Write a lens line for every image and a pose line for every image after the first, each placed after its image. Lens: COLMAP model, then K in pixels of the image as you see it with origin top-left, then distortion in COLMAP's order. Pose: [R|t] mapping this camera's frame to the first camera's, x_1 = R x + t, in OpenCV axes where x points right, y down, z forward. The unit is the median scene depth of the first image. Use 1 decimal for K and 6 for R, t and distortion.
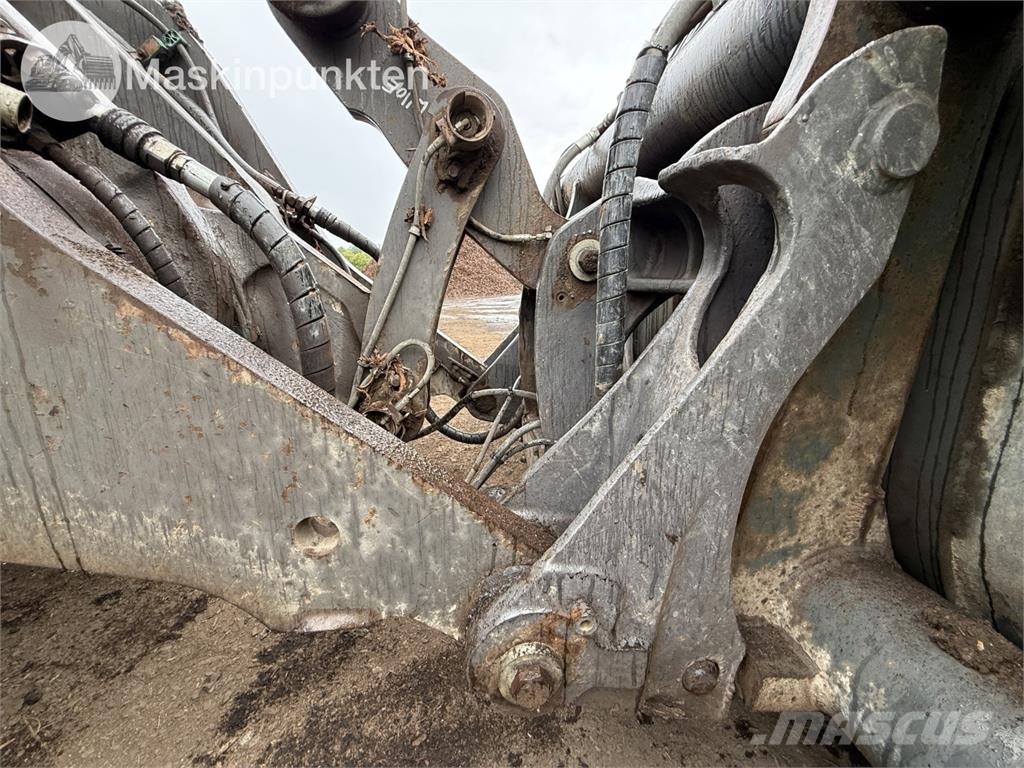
lens RADIAL K [[407.4, 0, 512.1], [0, 407.4, 386.7], [0, 0, 1]] dist [-0.001815, 0.000387]
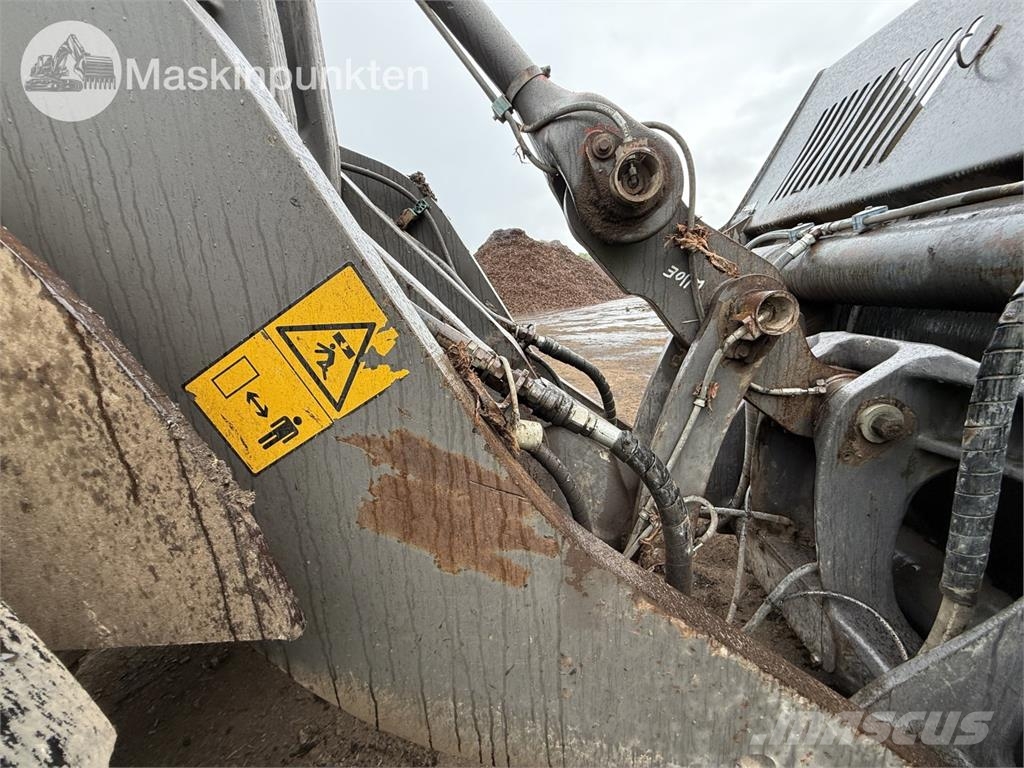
lens RADIAL K [[407.4, 0, 508.5], [0, 407.4, 384.9], [0, 0, 1]] dist [-0.001815, 0.000387]
pose [[0.982363, -0.036455, -0.183395, -0.723233], [0.033274, 0.999238, -0.020398, -0.567528], [0.183999, 0.013936, 0.982828, -0.217273]]
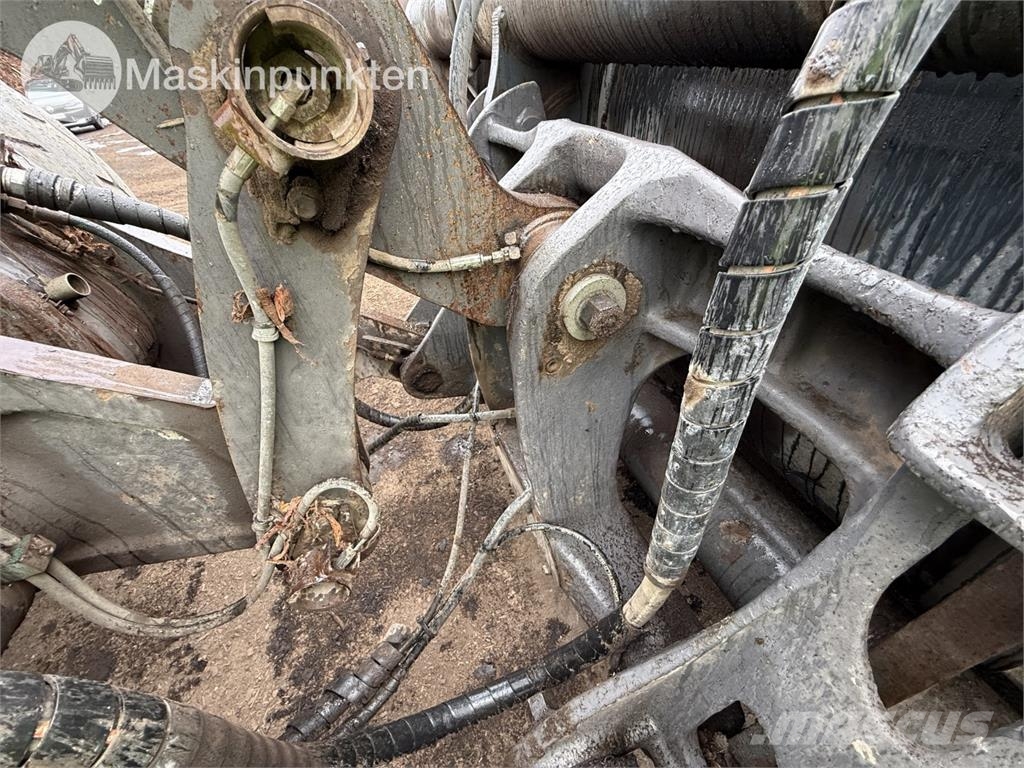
lens RADIAL K [[407.4, 0, 509.0], [0, 407.4, 383.2], [0, 0, 1]] dist [-0.001815, 0.000387]
pose [[0.965477, -0.225538, 0.130337, -0.042387], [0.146851, 0.884521, 0.442784, -0.672702], [-0.215150, -0.408357, 0.887105, 0.634641]]
